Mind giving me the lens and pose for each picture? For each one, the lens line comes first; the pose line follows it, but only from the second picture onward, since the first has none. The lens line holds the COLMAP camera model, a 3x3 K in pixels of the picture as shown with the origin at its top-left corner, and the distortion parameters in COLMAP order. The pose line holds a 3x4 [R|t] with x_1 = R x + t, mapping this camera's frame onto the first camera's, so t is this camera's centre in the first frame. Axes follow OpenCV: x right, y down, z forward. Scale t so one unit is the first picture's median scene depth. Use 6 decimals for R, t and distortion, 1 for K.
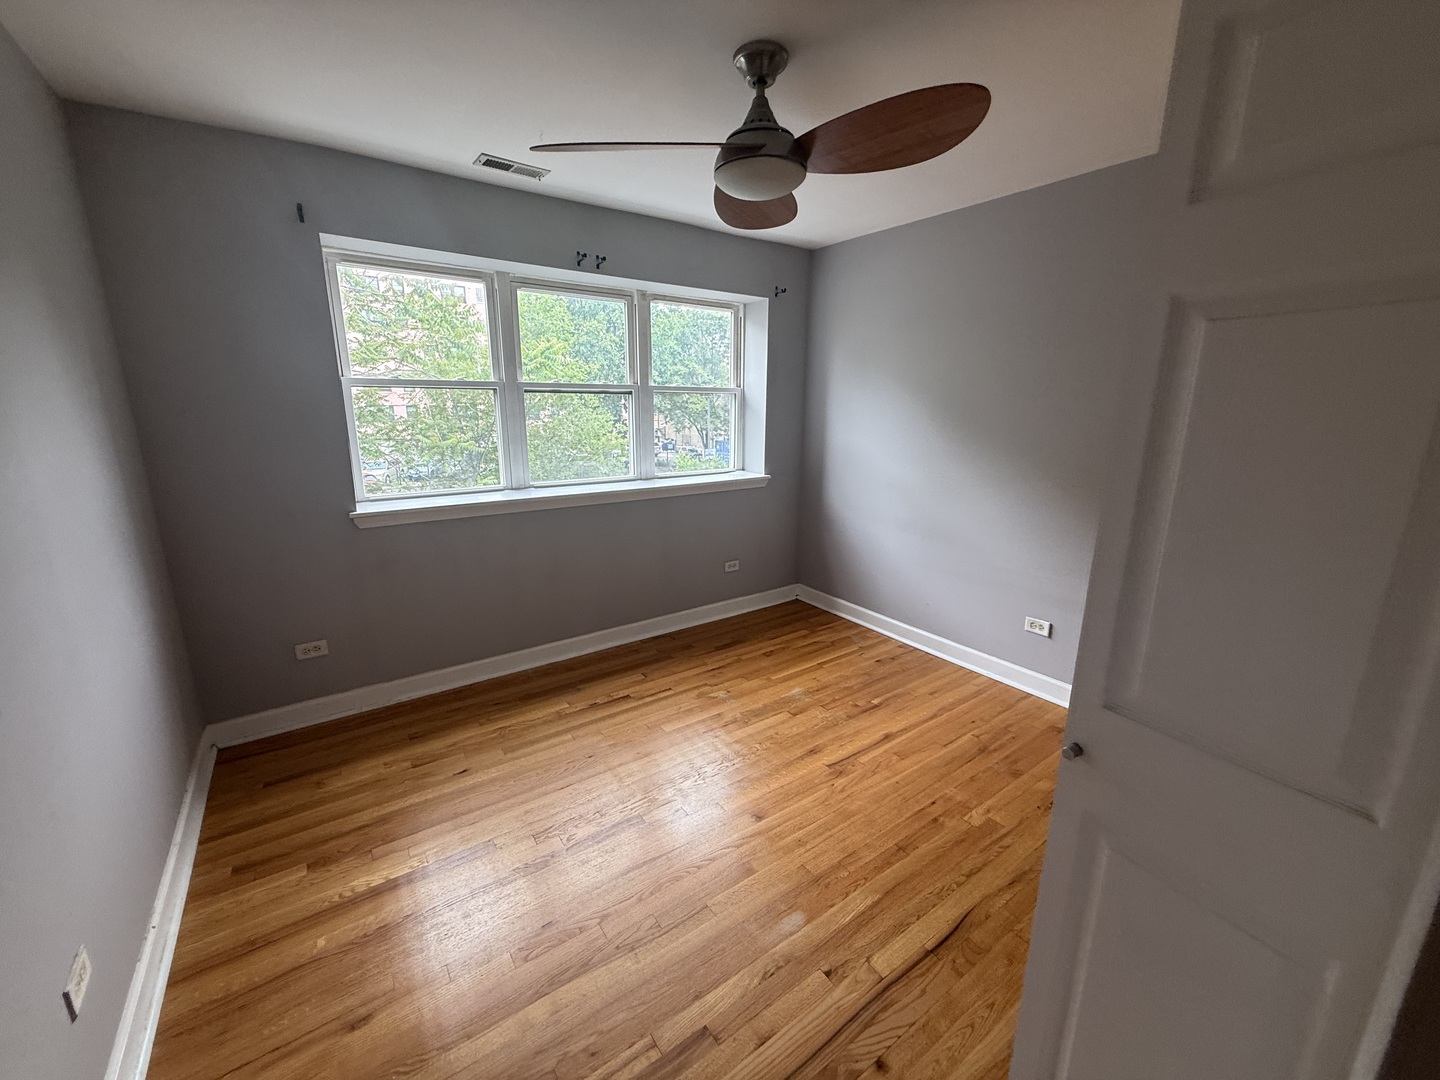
lens RADIAL K [[571.5, 0, 720.0], [0, 571.5, 540.0], [0, 0, 1]] dist [0.001851, 0.000226]
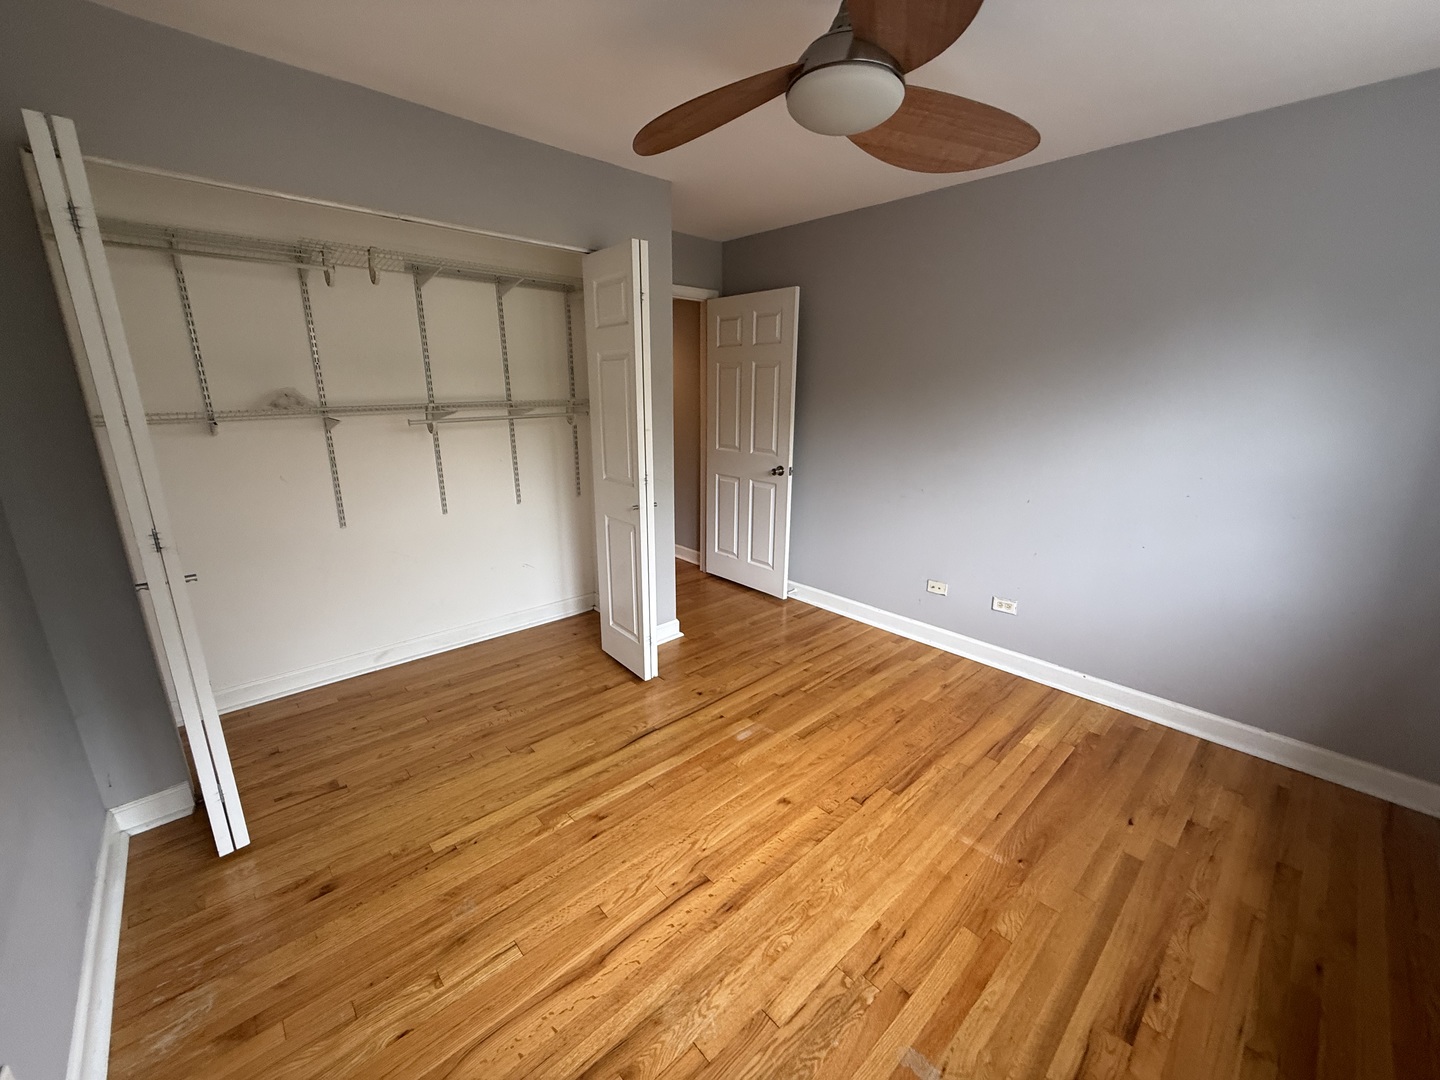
lens RADIAL K [[571.5, 0, 720.0], [0, 571.5, 540.0], [0, 0, 1]] dist [0.001851, 0.000226]
pose [[-0.991158, 0.021659, -0.130911, 0.251970], [-0.042824, 0.881582, 0.470084, -0.328918], [0.125590, 0.471534, -0.872859, 1.395555]]
